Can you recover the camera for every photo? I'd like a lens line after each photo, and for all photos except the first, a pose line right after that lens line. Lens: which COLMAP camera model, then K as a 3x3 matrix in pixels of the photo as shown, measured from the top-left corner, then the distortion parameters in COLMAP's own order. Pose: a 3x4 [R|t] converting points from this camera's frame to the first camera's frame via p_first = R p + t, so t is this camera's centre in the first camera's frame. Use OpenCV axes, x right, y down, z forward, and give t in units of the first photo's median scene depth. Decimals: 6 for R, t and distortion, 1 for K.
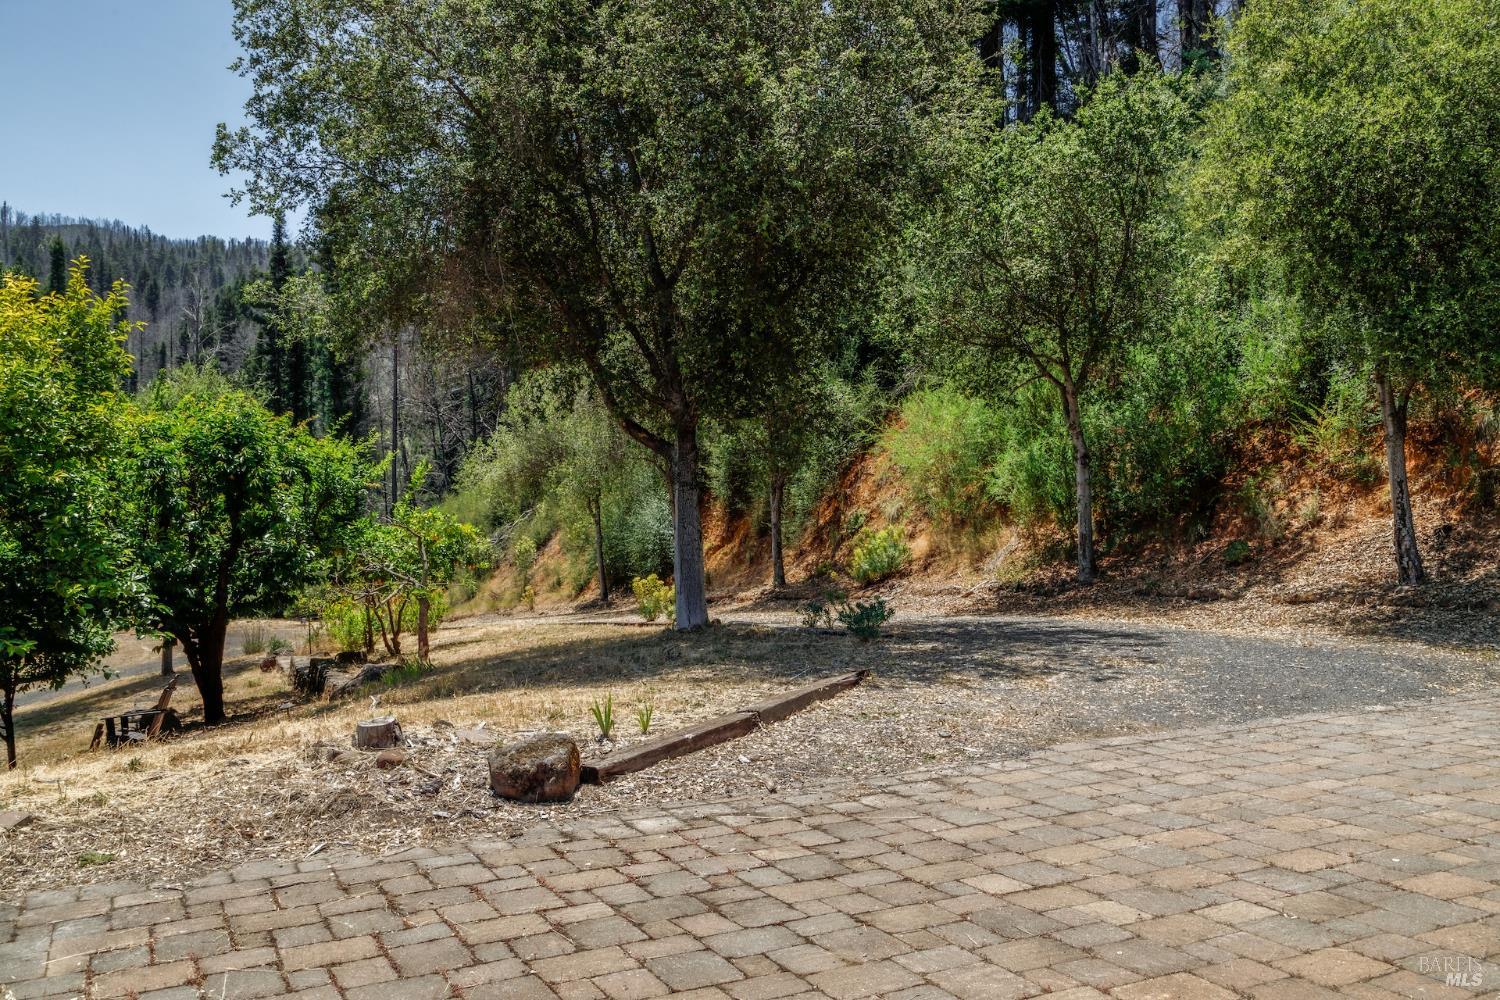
lens RADIAL K [[1360.1, 0, 747.6], [0, 1360.1, 509.3], [0, 0, 1]] dist [-0.009378, 0.000000]
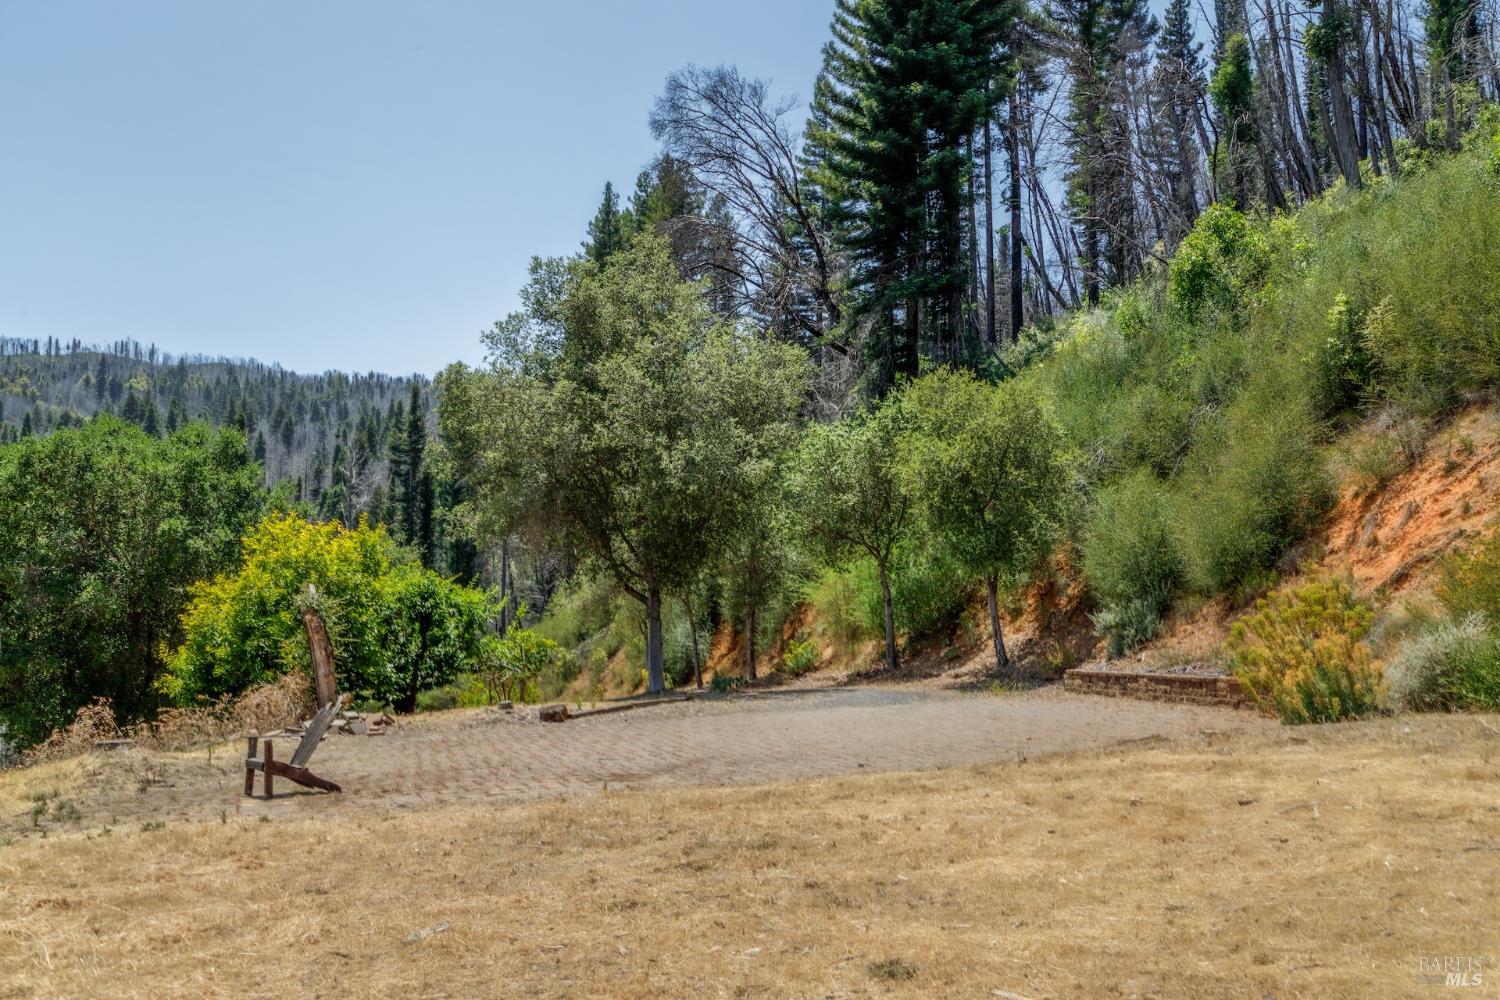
lens RADIAL K [[1360.1, 0, 755.0], [0, 1360.1, 494.9], [0, 0, 1]] dist [-0.009378, 0.000000]
pose [[0.997560, -0.010053, -0.069083, 0.145628], [0.003471, 0.995497, -0.094733, -0.005793], [0.069724, 0.094262, 0.993103, -0.589547]]
